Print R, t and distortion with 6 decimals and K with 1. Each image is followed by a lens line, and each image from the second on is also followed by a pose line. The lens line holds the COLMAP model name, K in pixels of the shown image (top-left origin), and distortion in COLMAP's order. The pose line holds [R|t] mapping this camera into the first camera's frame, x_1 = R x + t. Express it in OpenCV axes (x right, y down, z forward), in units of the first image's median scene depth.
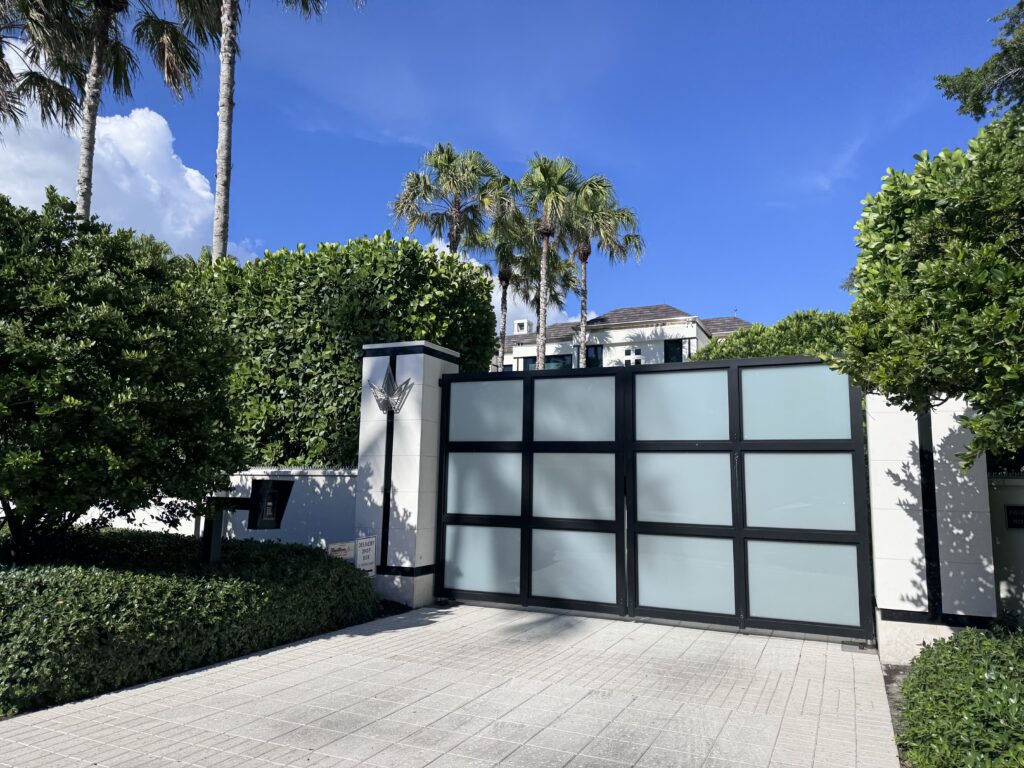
lens RADIAL K [[719.6, 0, 512.0], [0, 719.6, 384.0], [0, 0, 1]] dist [0.004149, -0.000277]
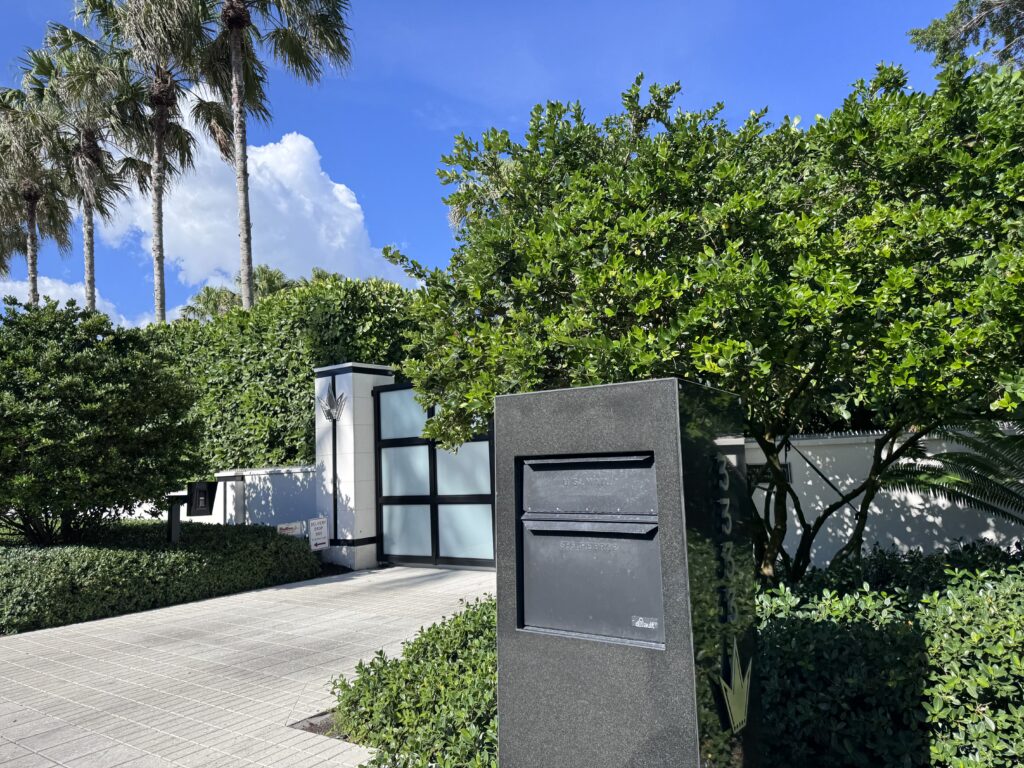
lens RADIAL K [[719.6, 0, 512.0], [0, 719.6, 384.0], [0, 0, 1]] dist [0.004149, -0.000277]
pose [[0.975107, -0.087644, -0.203677, 0.406812], [0.093632, 0.995407, 0.019934, -0.021109], [0.200995, -0.038508, 0.978835, -0.187929]]
